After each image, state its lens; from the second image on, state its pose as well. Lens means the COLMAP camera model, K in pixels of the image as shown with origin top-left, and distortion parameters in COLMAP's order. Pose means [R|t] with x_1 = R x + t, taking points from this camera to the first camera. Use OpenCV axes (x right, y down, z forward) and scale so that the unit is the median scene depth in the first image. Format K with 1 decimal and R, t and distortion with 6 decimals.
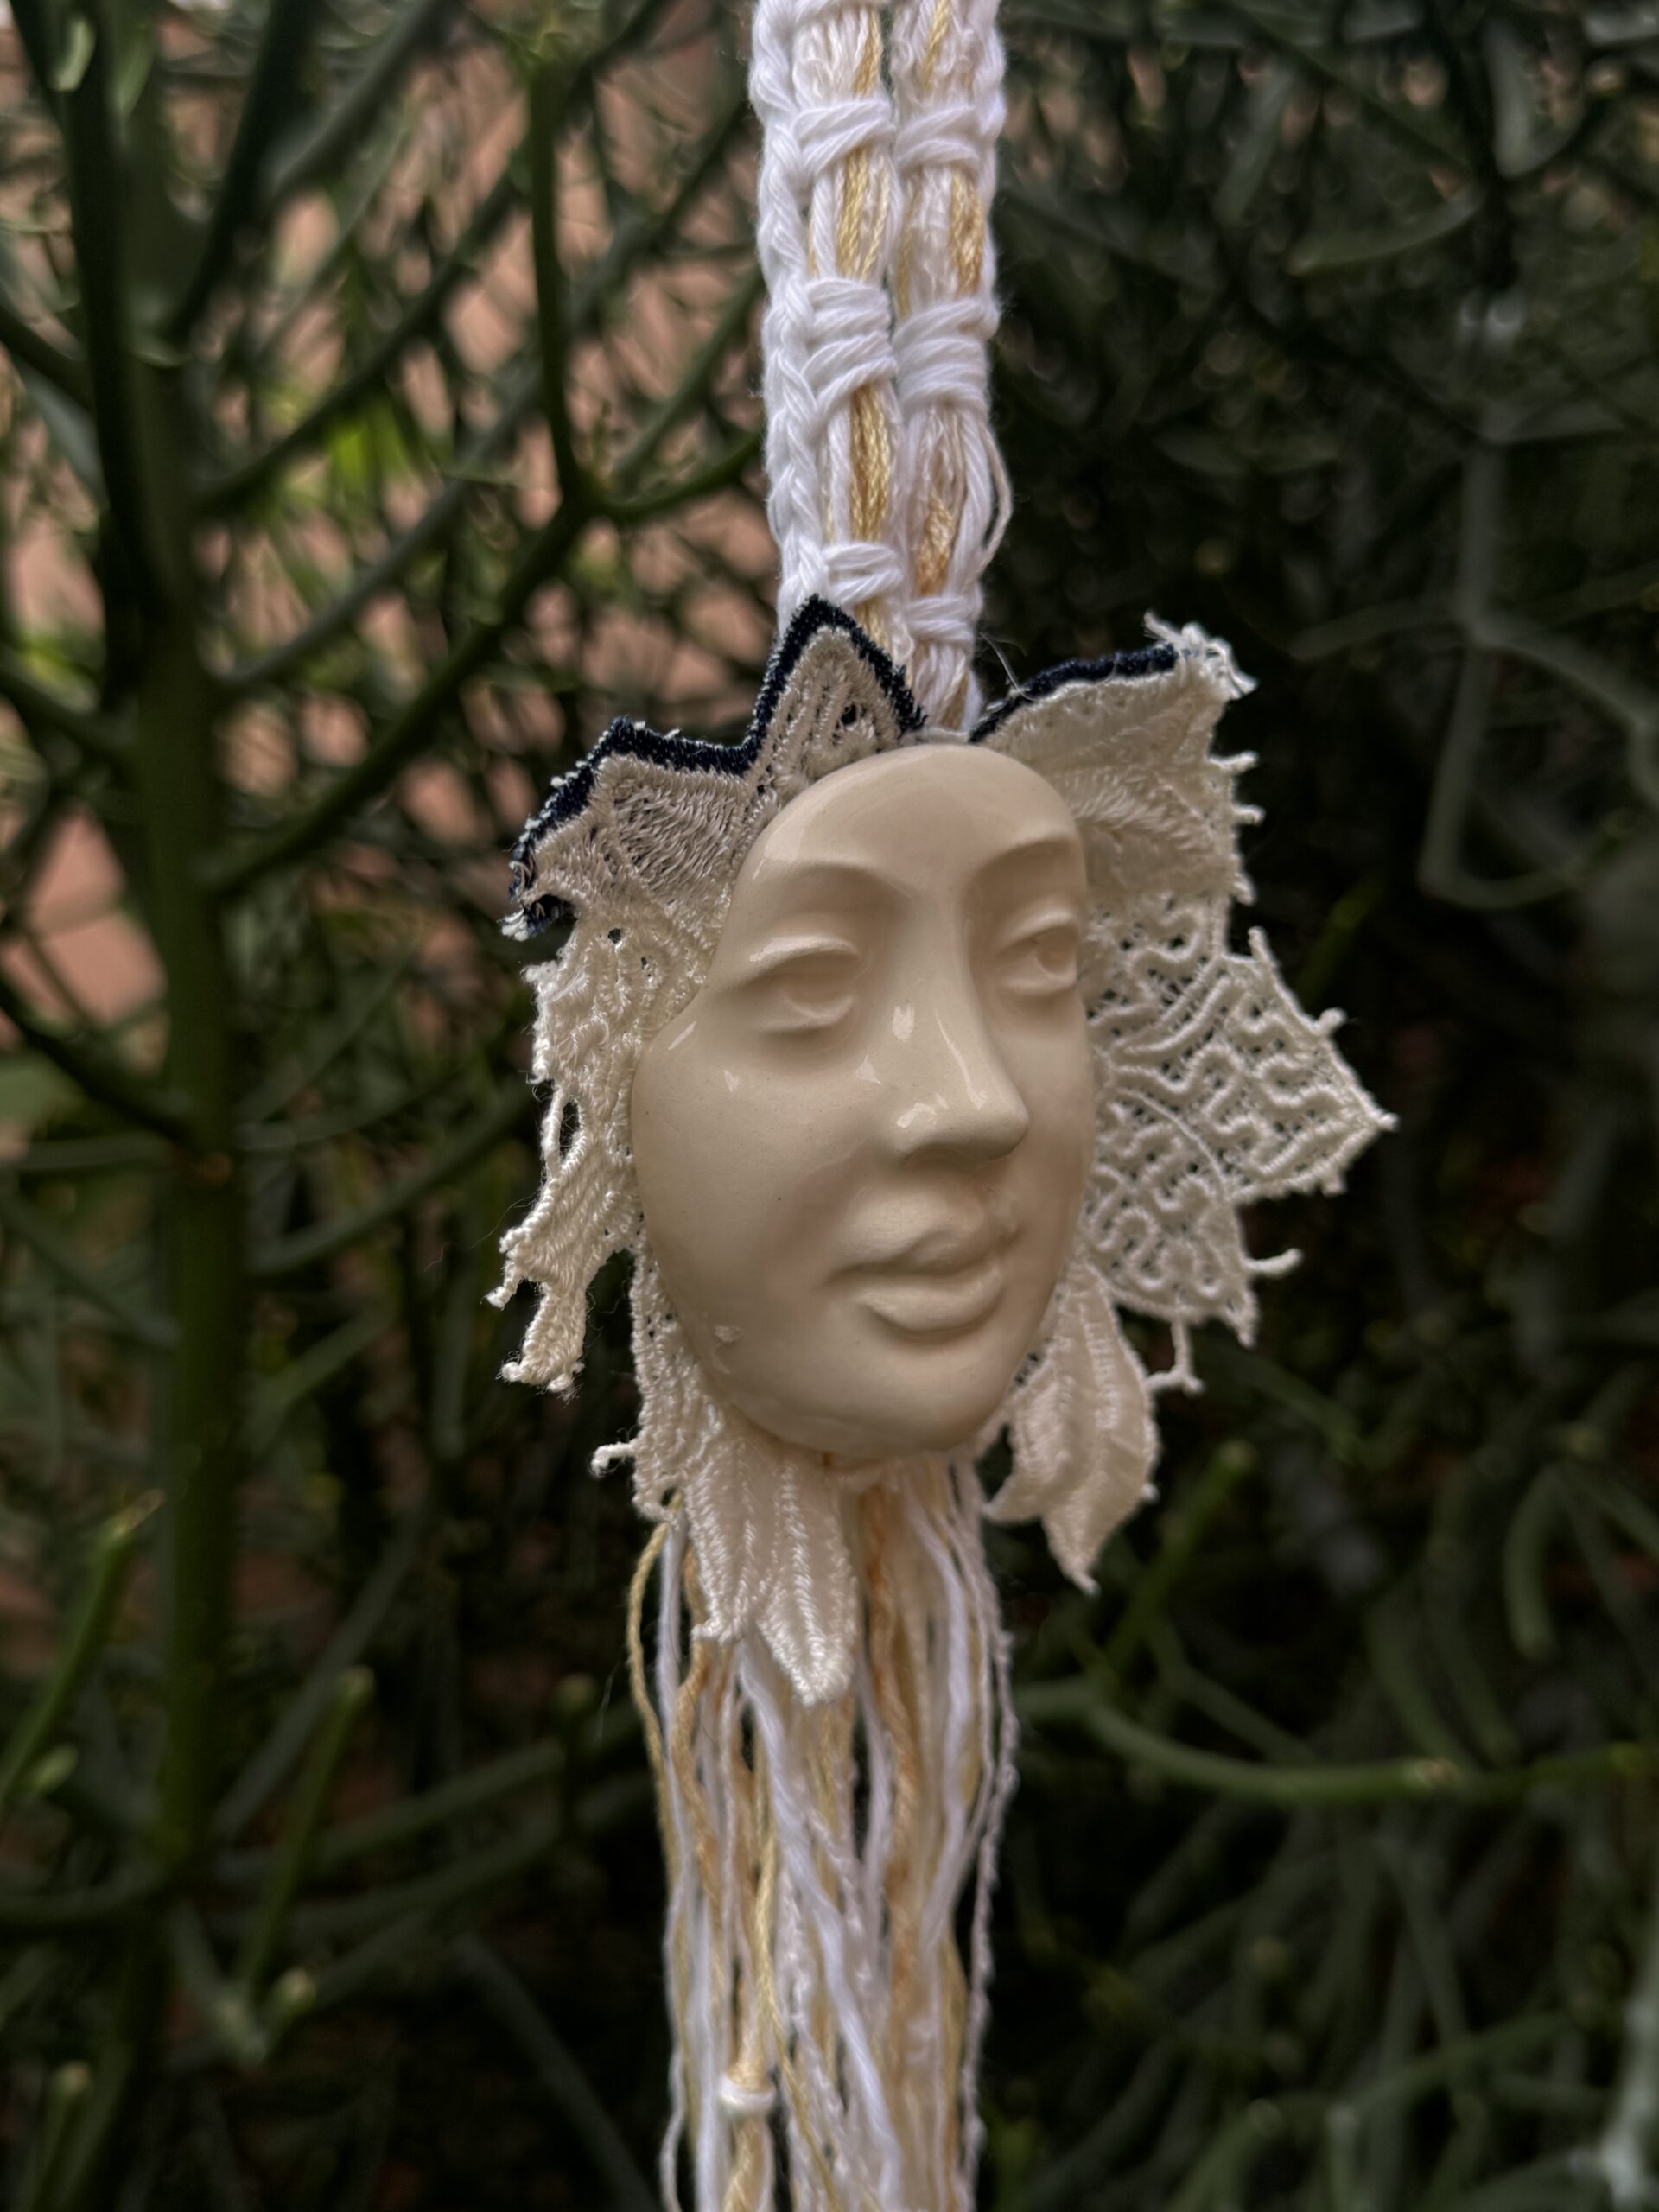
lens RADIAL K [[2168.7, 0, 816.0], [0, 2168.7, 1102.2], [0, 0, 1]] dist [0.057499, 0.000000]
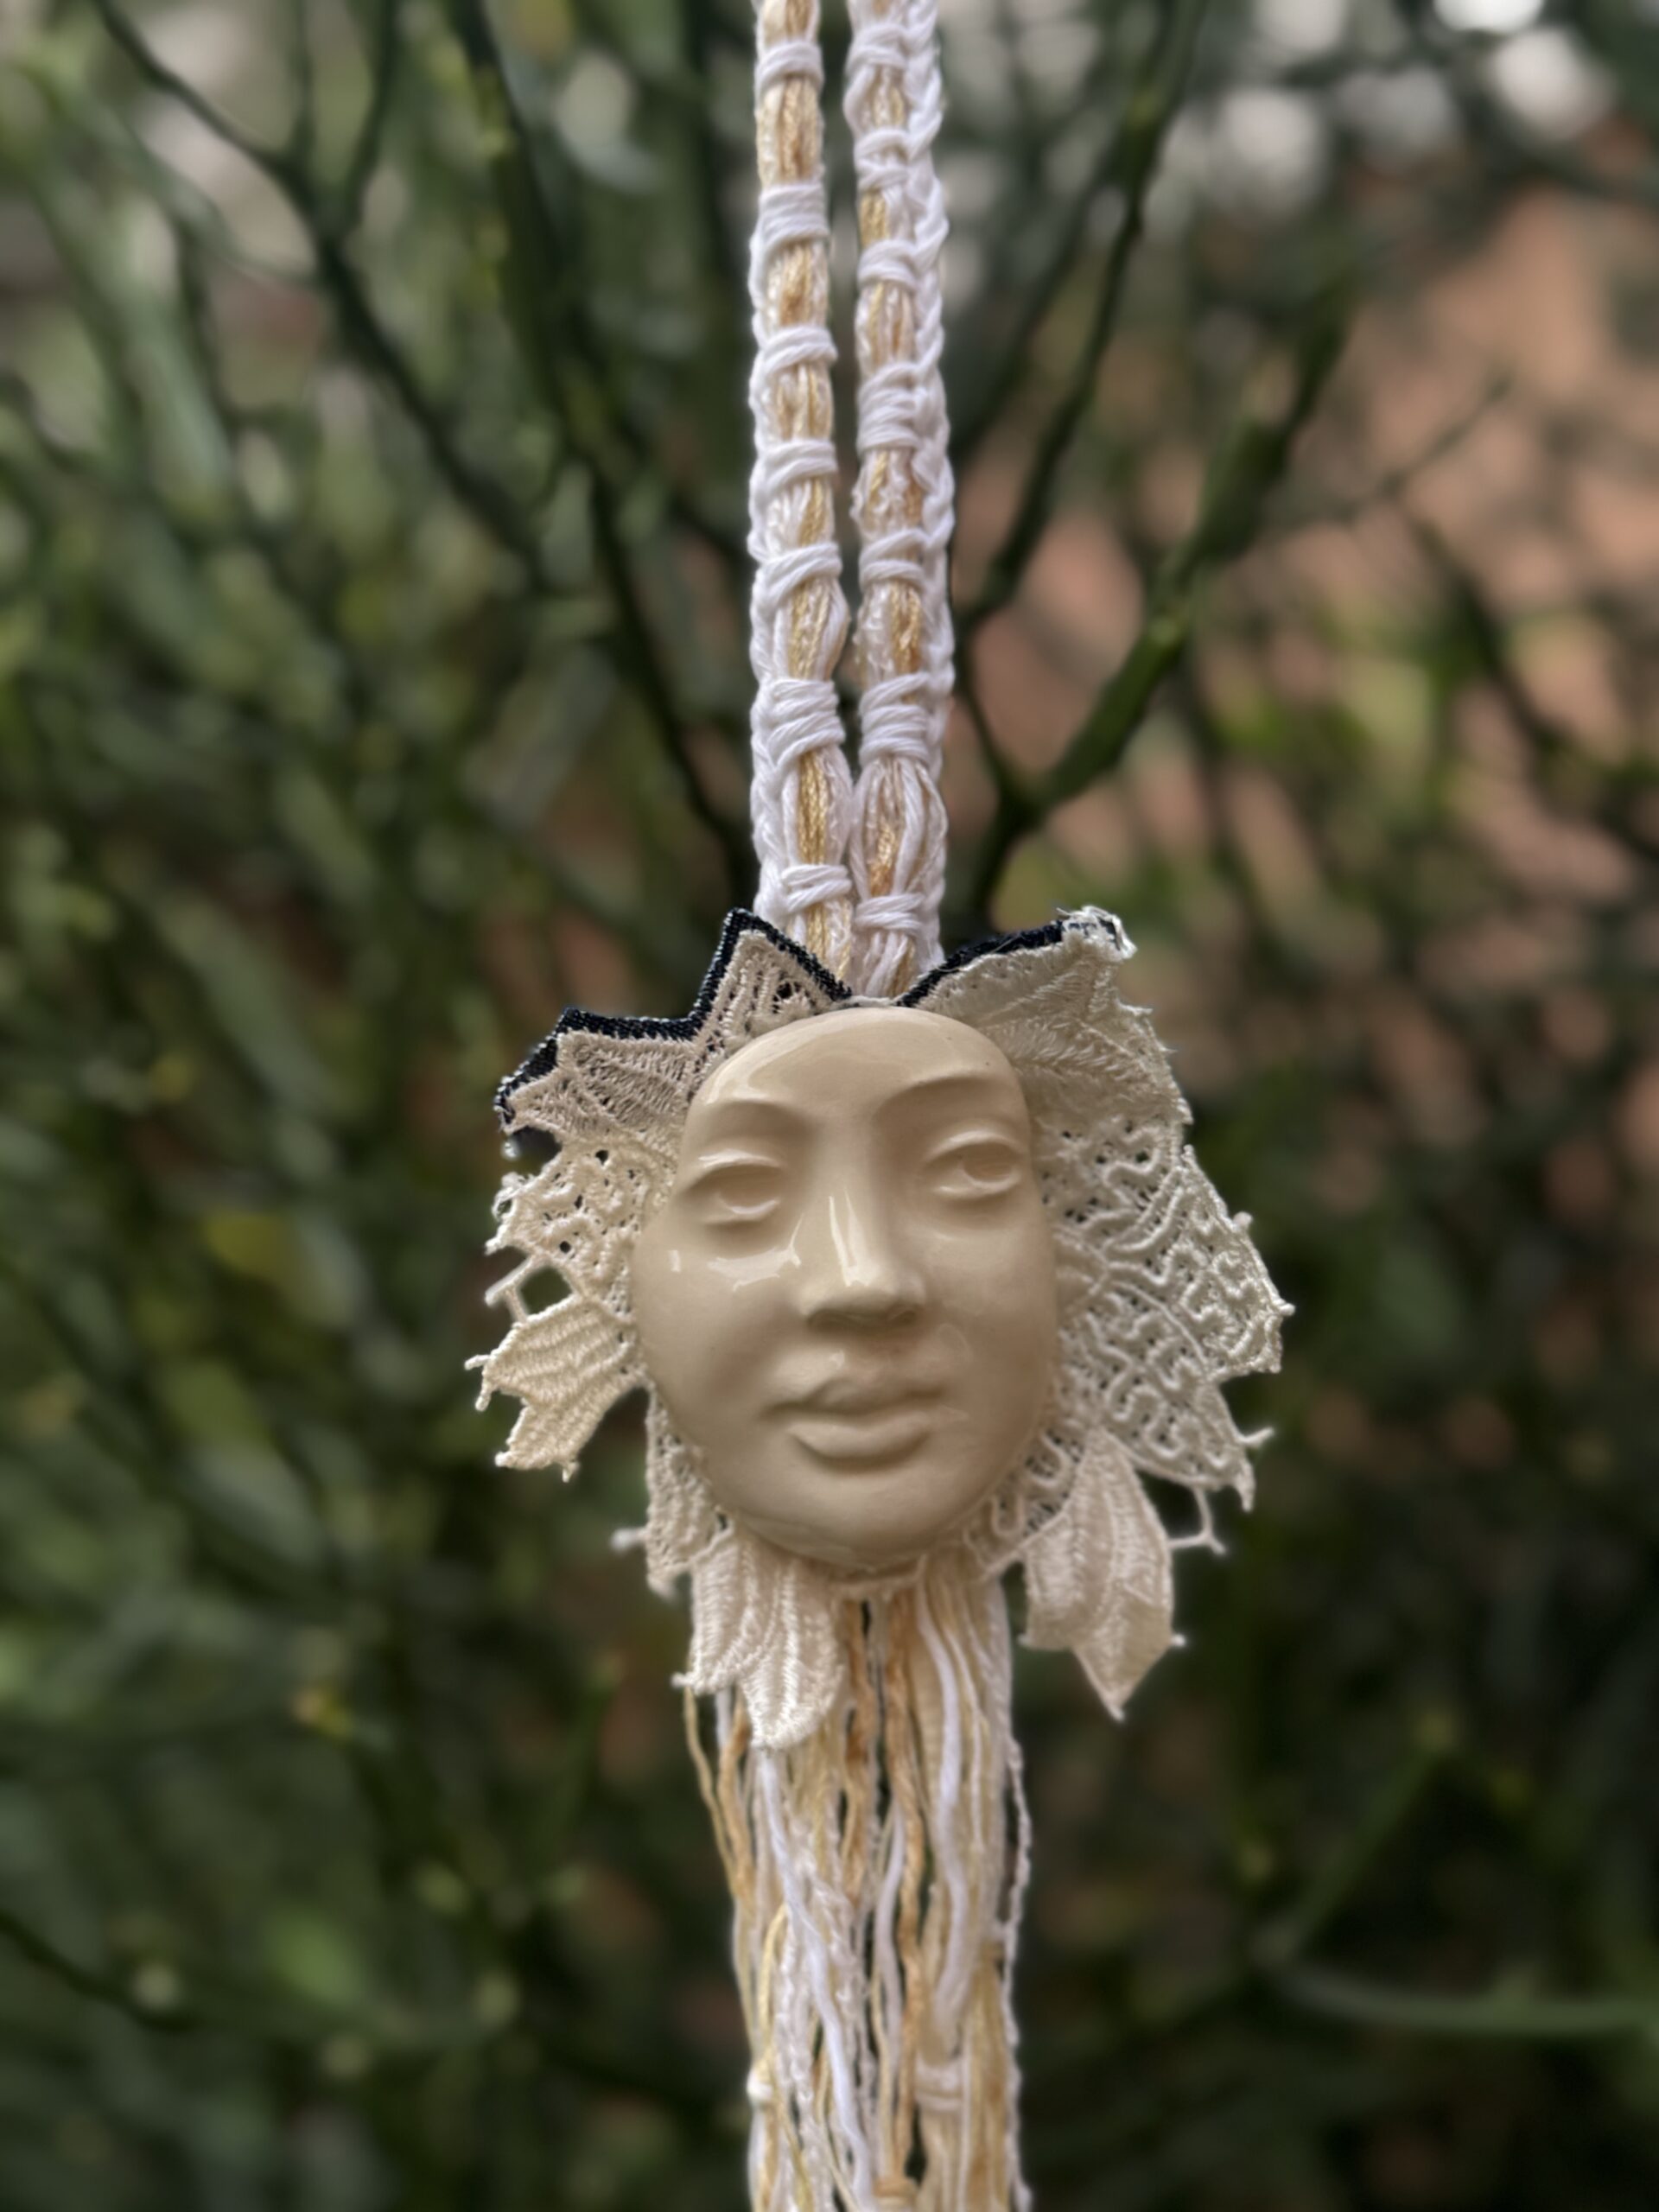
lens RADIAL K [[2690.1, 0, 837.7], [0, 2690.1, 1048.3], [0, 0, 1]] dist [0.073072, 0.000000]
pose [[0.860970, -0.034127, -0.507510, 0.850985], [-0.030369, 0.992518, -0.118261, 0.051621], [0.507748, 0.117232, 0.853492, -0.387653]]
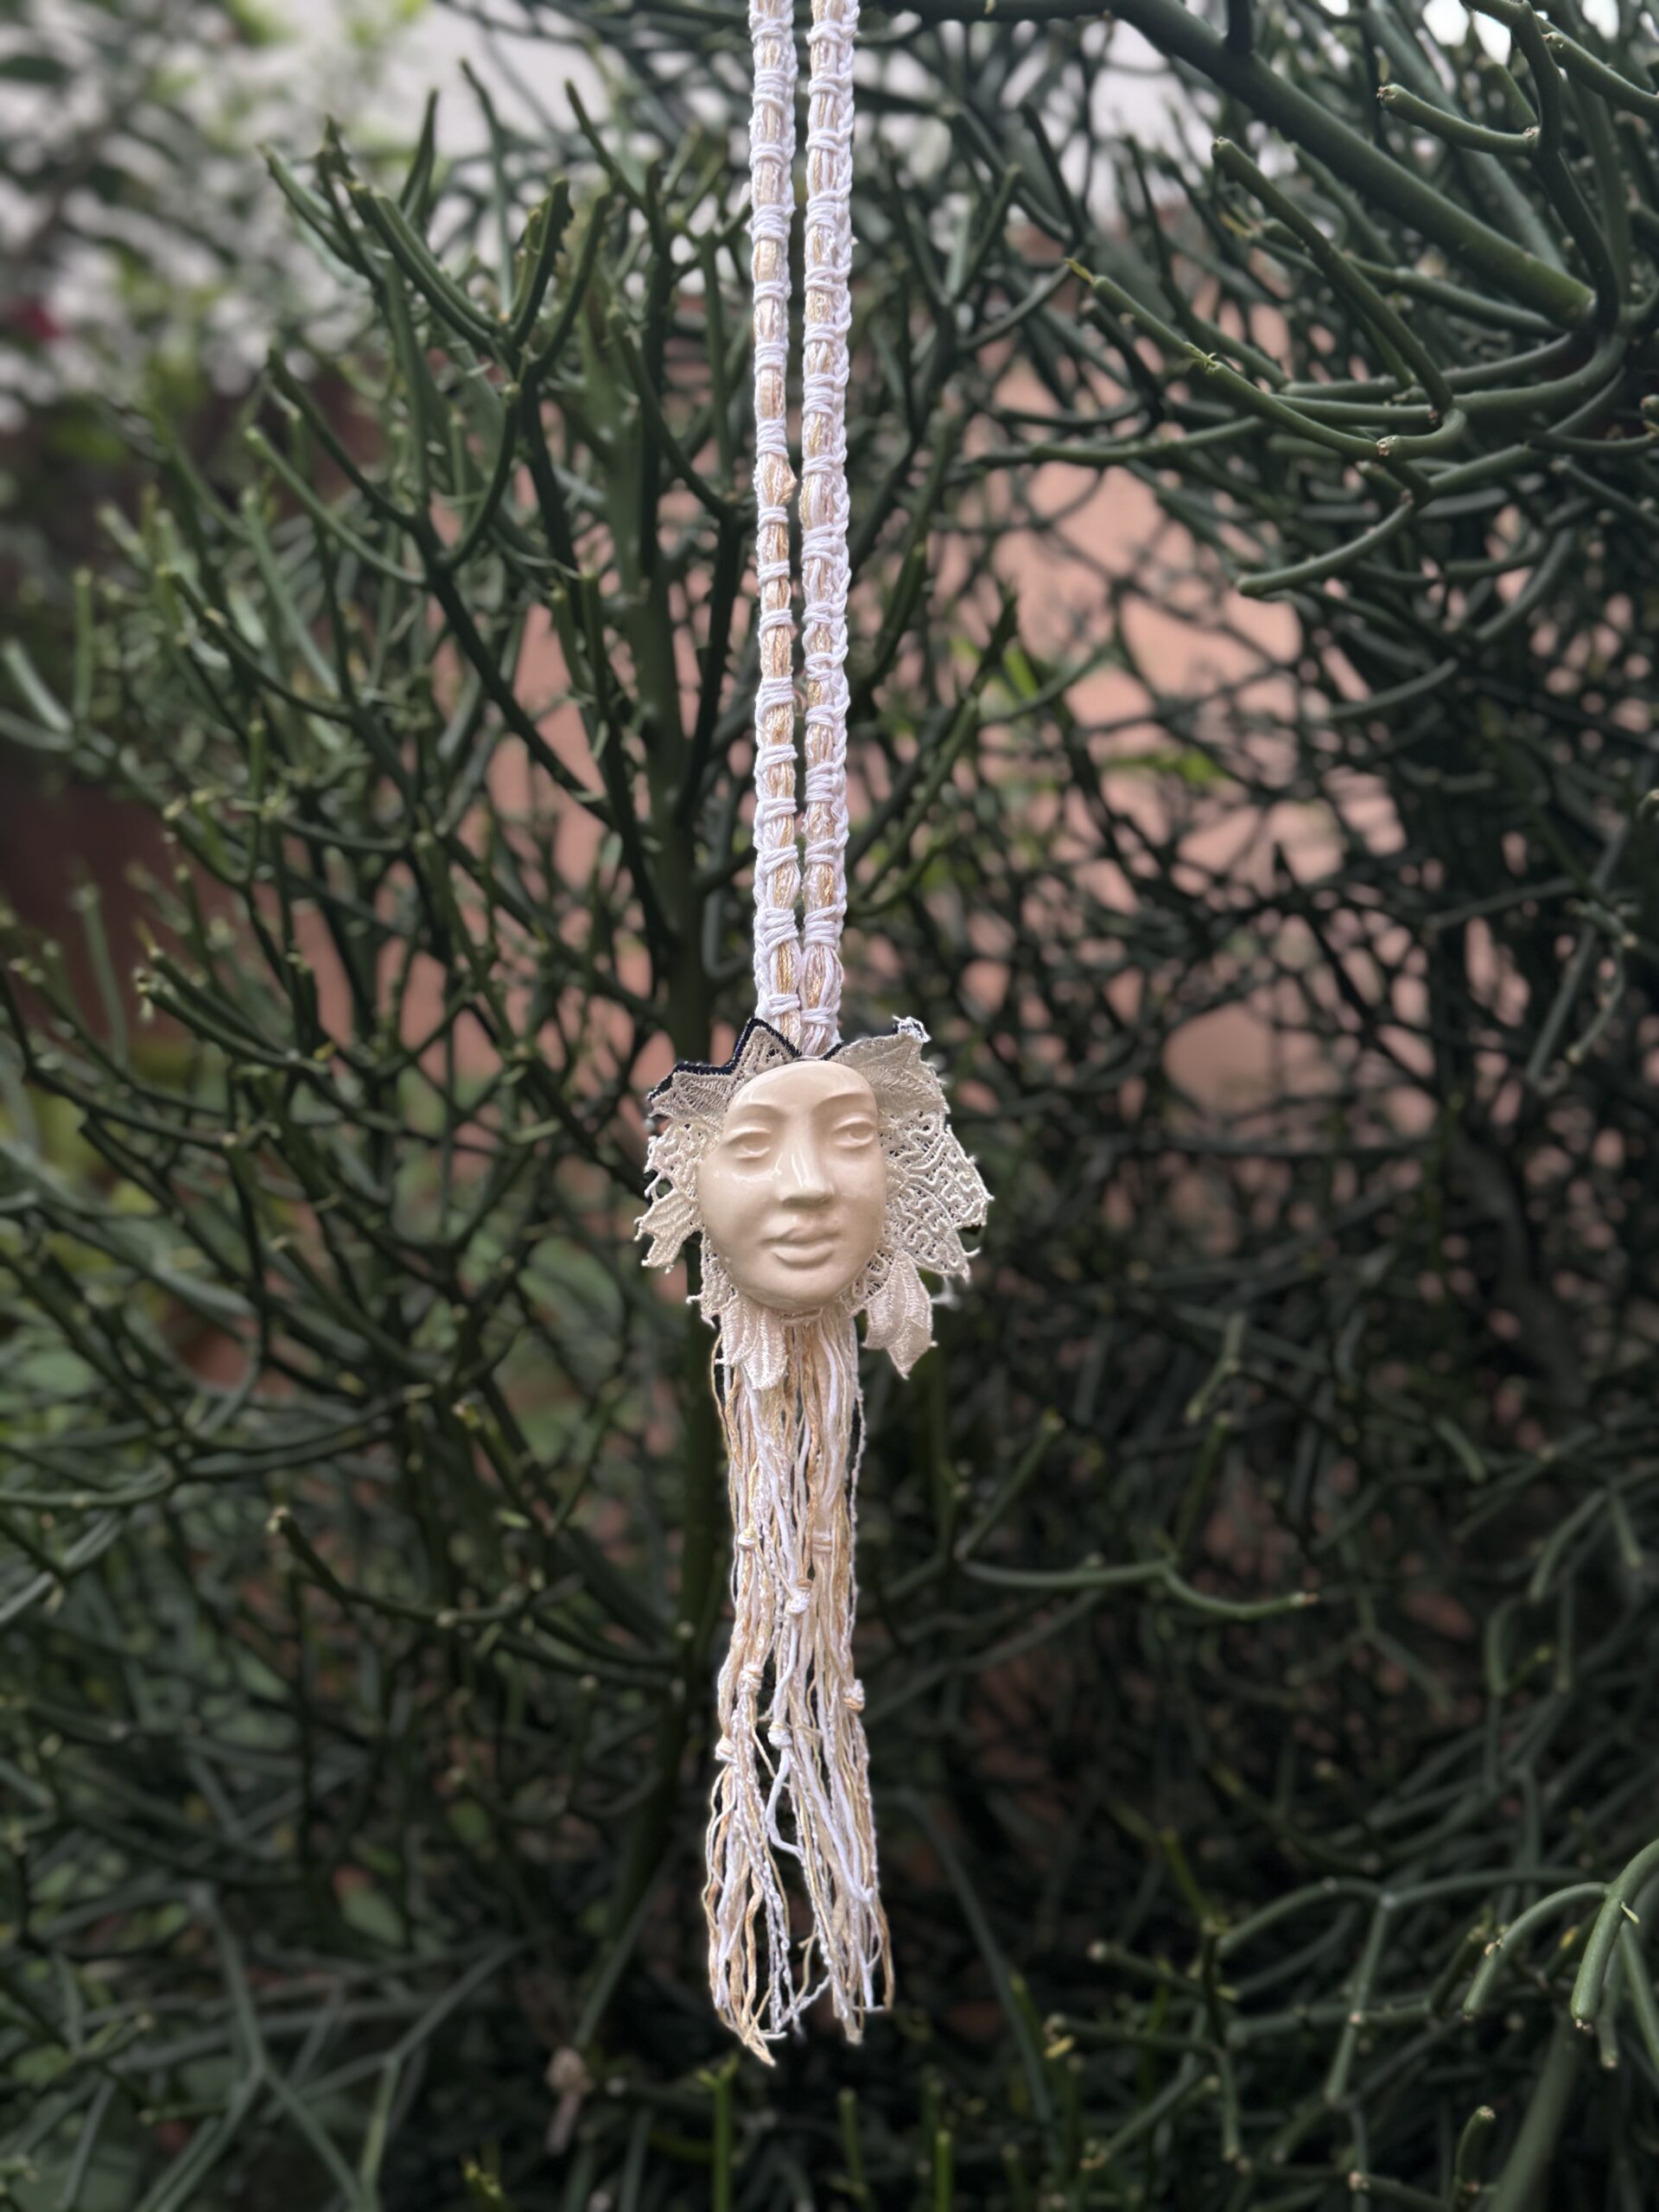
lens RADIAL K [[2690.1, 0, 848.2], [0, 2690.1, 1111.8], [0, 0, 1]] dist [0.073072, 0.000000]
pose [[0.936658, 0.022715, -0.349507, 1.340644], [-0.035514, 0.998911, -0.030255, 0.009665], [0.348439, 0.040751, 0.936445, -2.304287]]
